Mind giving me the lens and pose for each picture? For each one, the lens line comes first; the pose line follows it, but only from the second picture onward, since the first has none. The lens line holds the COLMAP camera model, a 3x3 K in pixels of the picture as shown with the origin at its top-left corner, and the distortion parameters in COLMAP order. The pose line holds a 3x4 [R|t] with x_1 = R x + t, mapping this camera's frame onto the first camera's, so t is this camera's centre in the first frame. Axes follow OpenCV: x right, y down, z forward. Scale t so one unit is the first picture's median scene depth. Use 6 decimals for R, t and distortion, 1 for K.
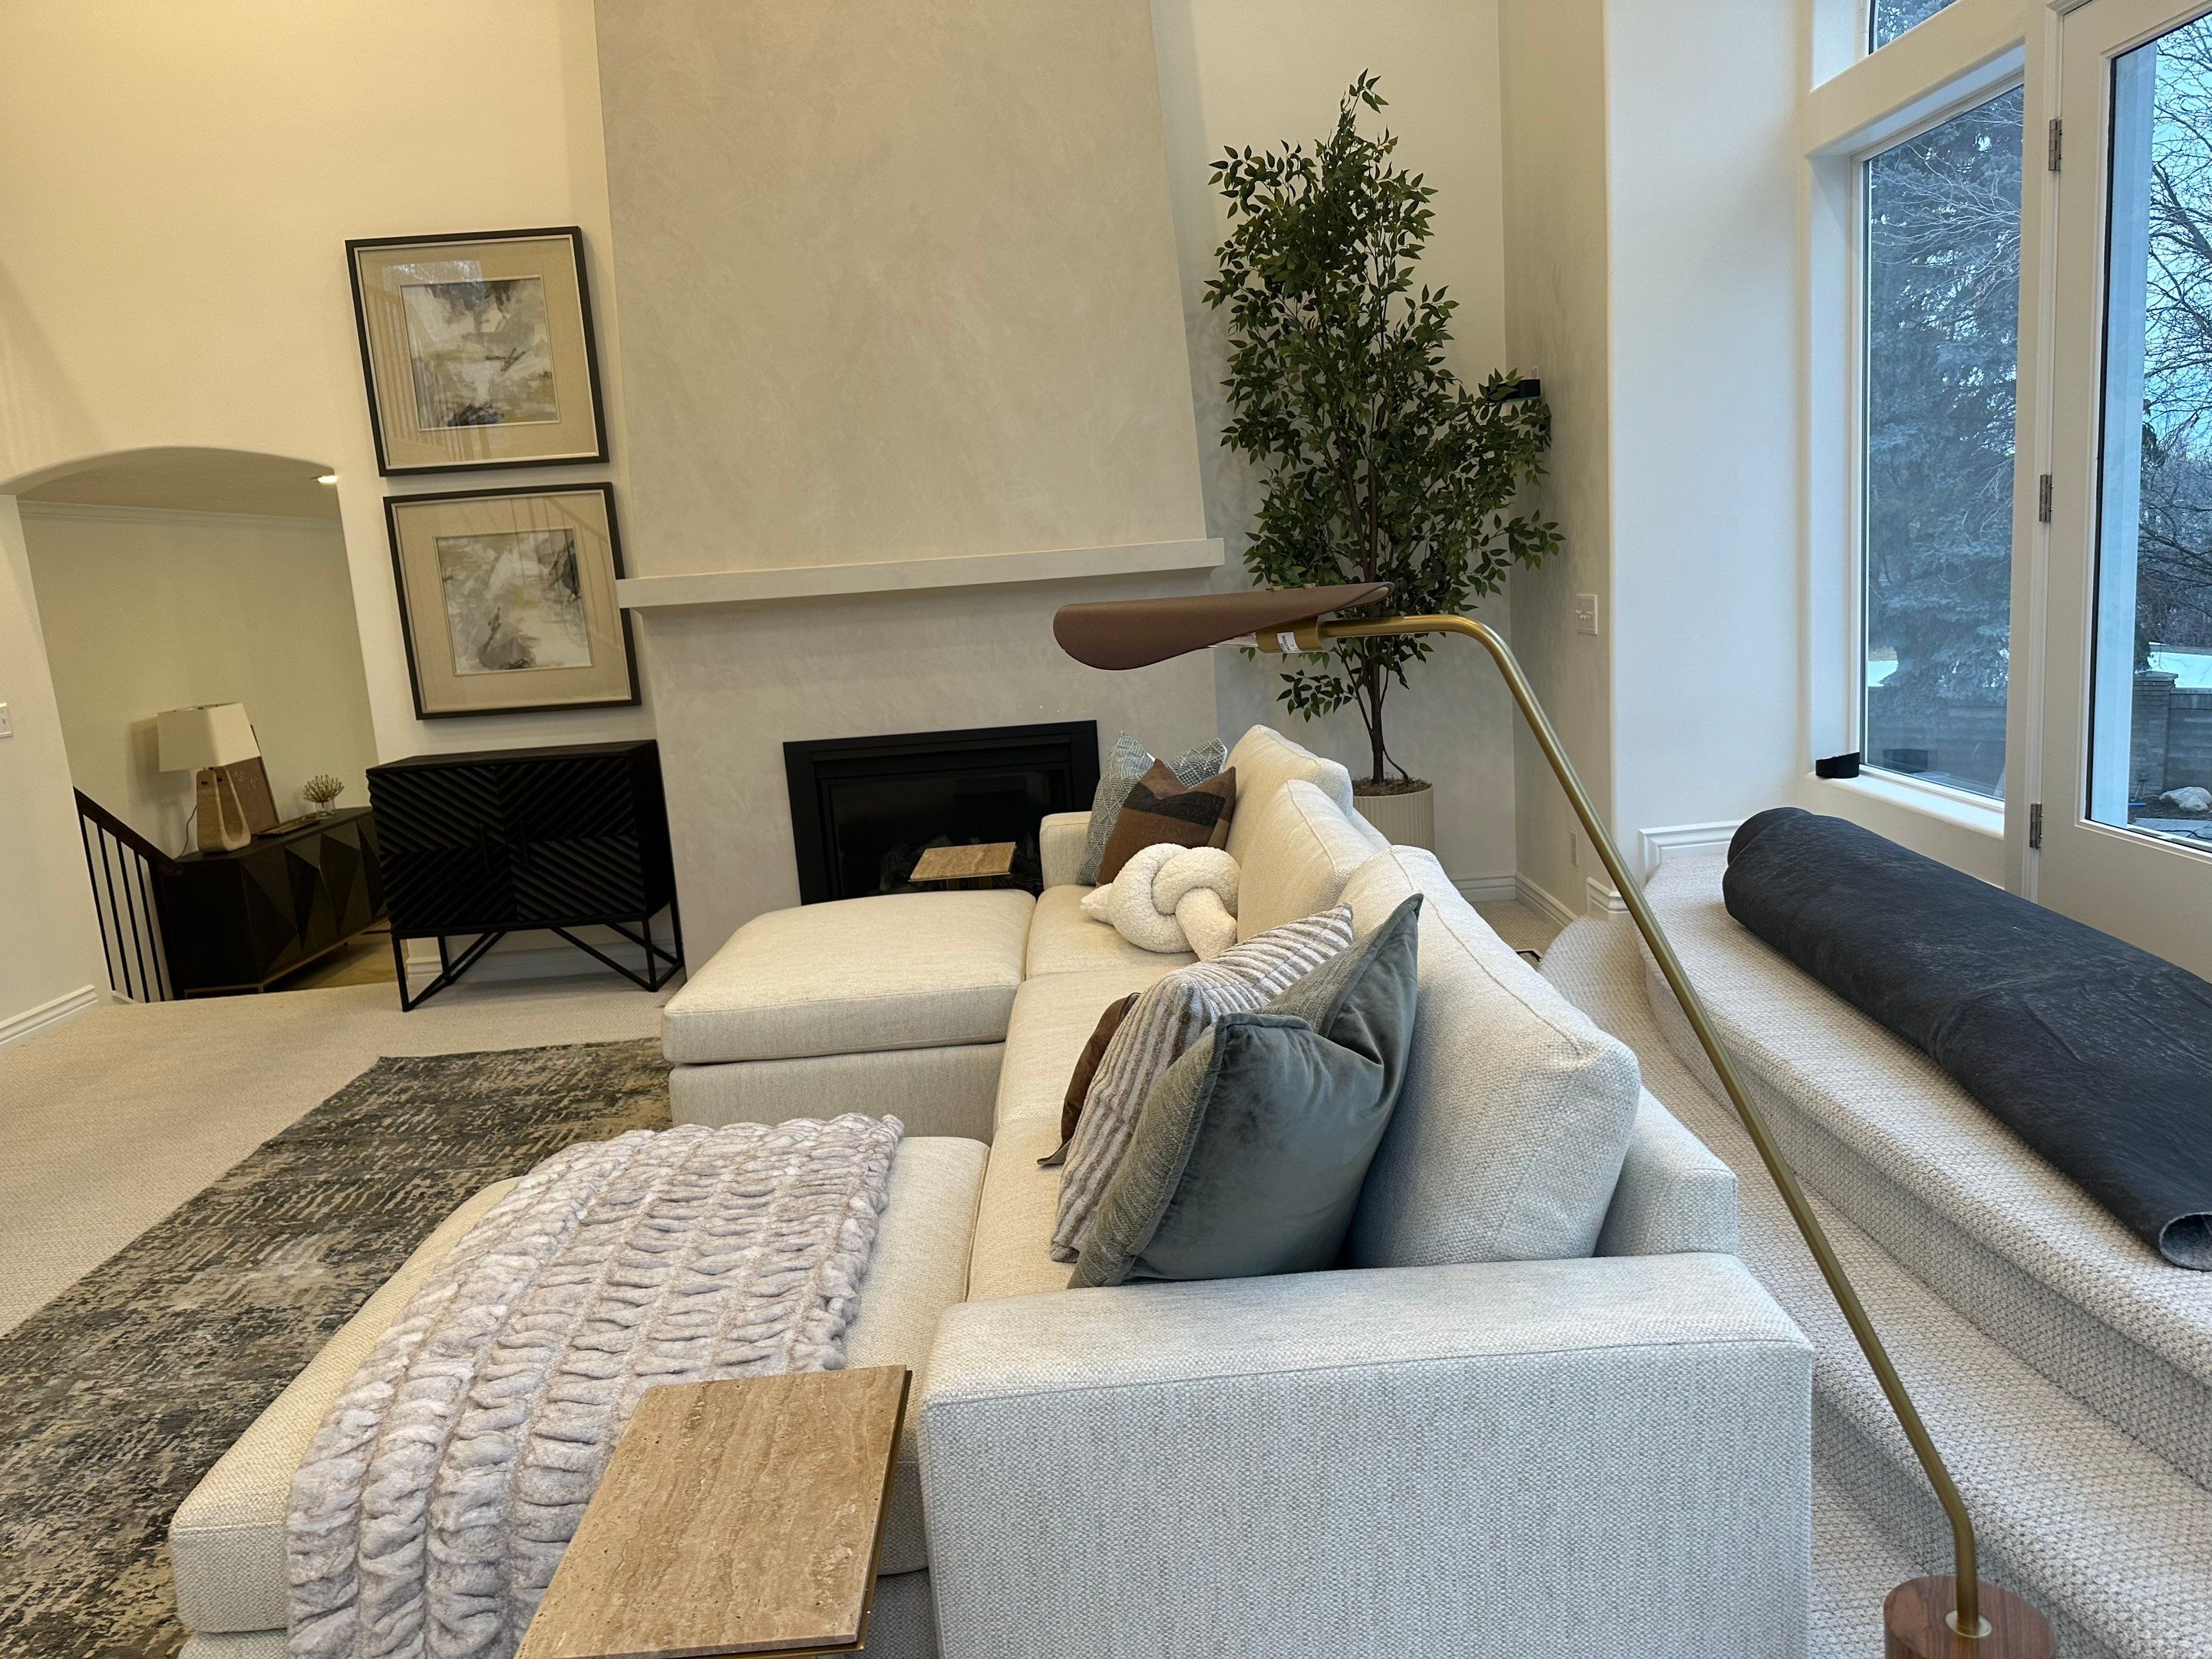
lens RADIAL K [[1551.9, 0, 1110.8], [0, 1551.9, 825.0], [0, 0, 1]] dist [0.026504, -0.008115]
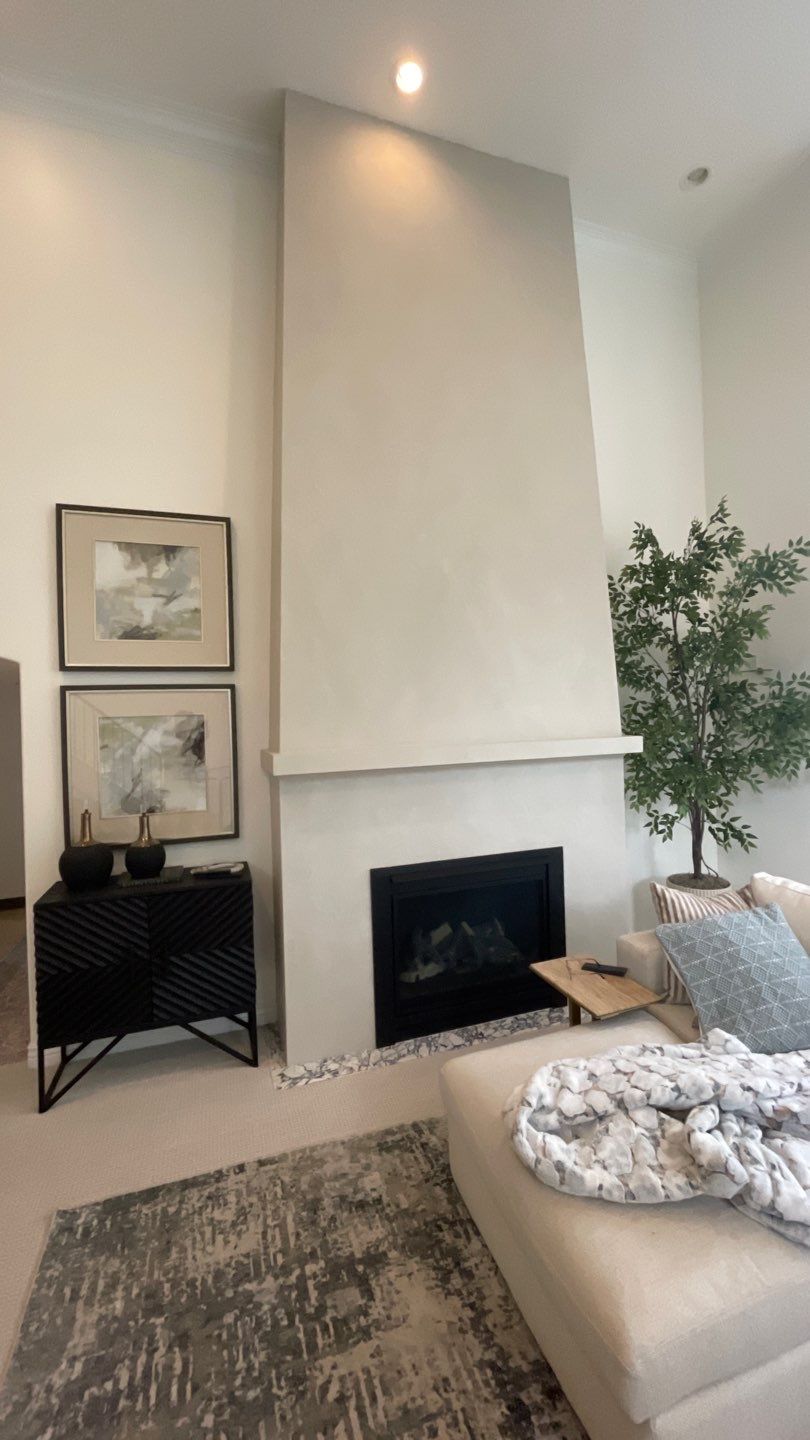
lens RADIAL K [[586.6, 0, 403.7], [0, 586.6, 717.3], [0, 0, 1]] dist [0.001311, 0.000506]
pose [[0.955785, 0.042066, 0.291043, -0.332848], [0.012808, 0.982822, -0.184113, -0.088209], [-0.293789, 0.179700, 0.938827, 0.451063]]
